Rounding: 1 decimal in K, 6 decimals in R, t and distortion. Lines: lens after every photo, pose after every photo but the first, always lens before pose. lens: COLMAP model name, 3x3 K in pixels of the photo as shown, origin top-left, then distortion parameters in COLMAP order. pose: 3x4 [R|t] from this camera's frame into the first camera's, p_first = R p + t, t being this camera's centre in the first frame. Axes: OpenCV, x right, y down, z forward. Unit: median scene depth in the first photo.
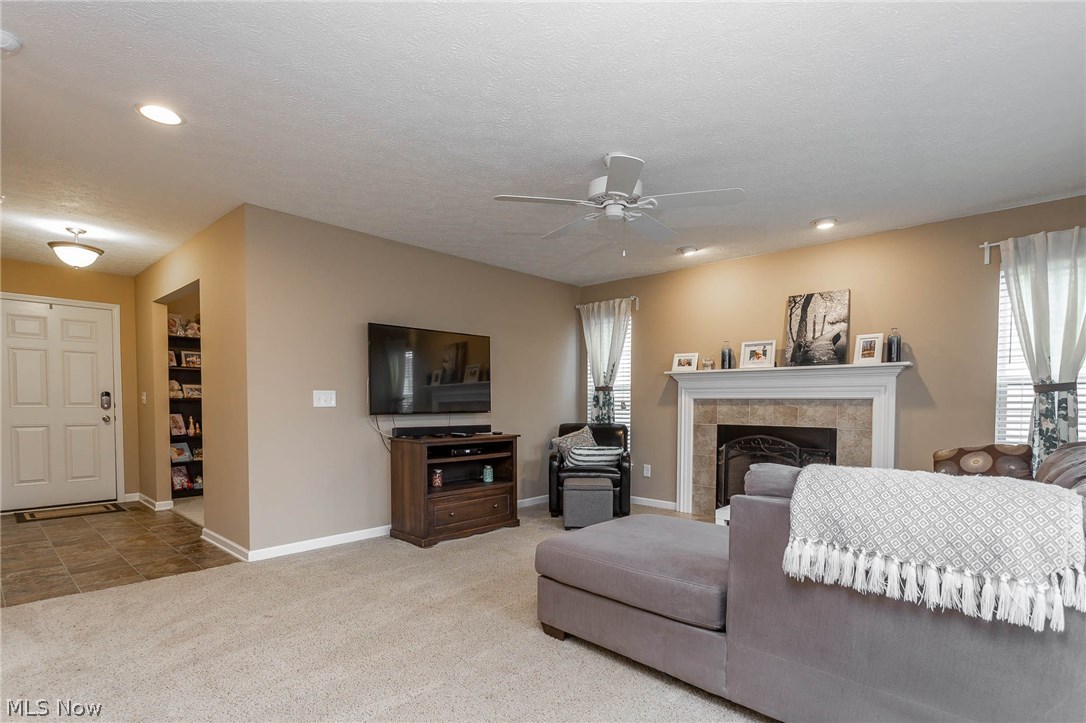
lens RADIAL K [[530.2, 0, 543.7], [0, 530.2, 418.2], [0, 0, 1]] dist [0.003030, 0.000120]
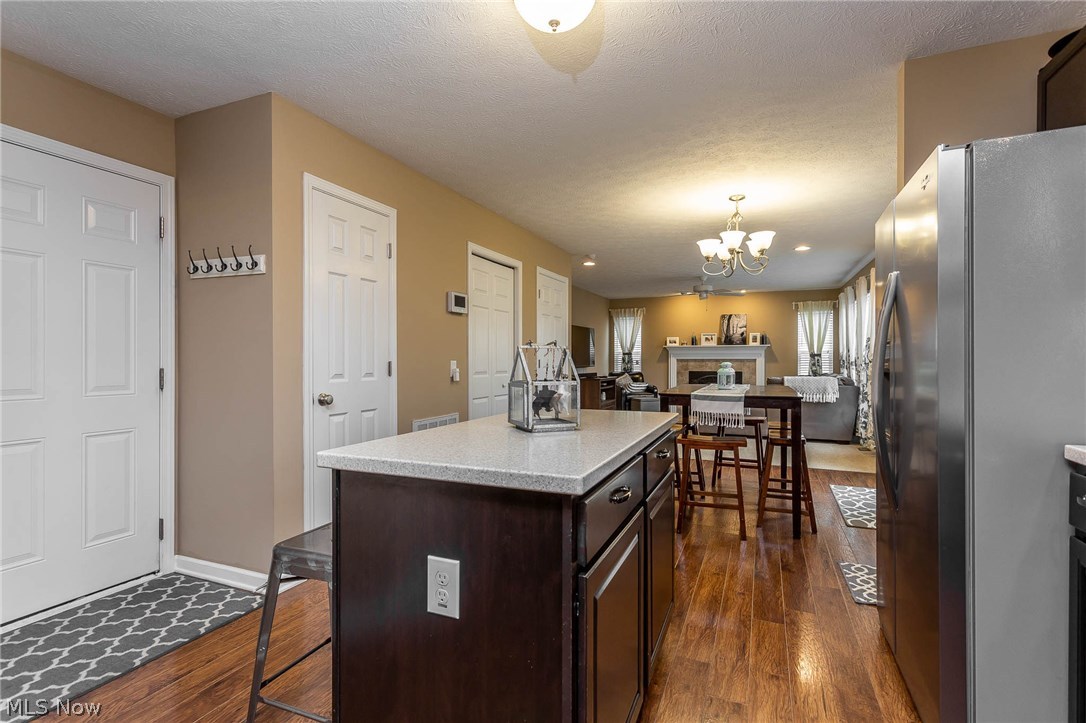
lens RADIAL K [[533.5, 0, 545.5], [0, 533.5, 361.8], [0, 0, 1]] dist [0.004293, 0.000448]
pose [[0.933922, -0.007025, 0.357408, -1.048857], [0.015226, 0.999681, -0.020138, 0.009835], [-0.357153, 0.024249, 0.933731, -0.857323]]
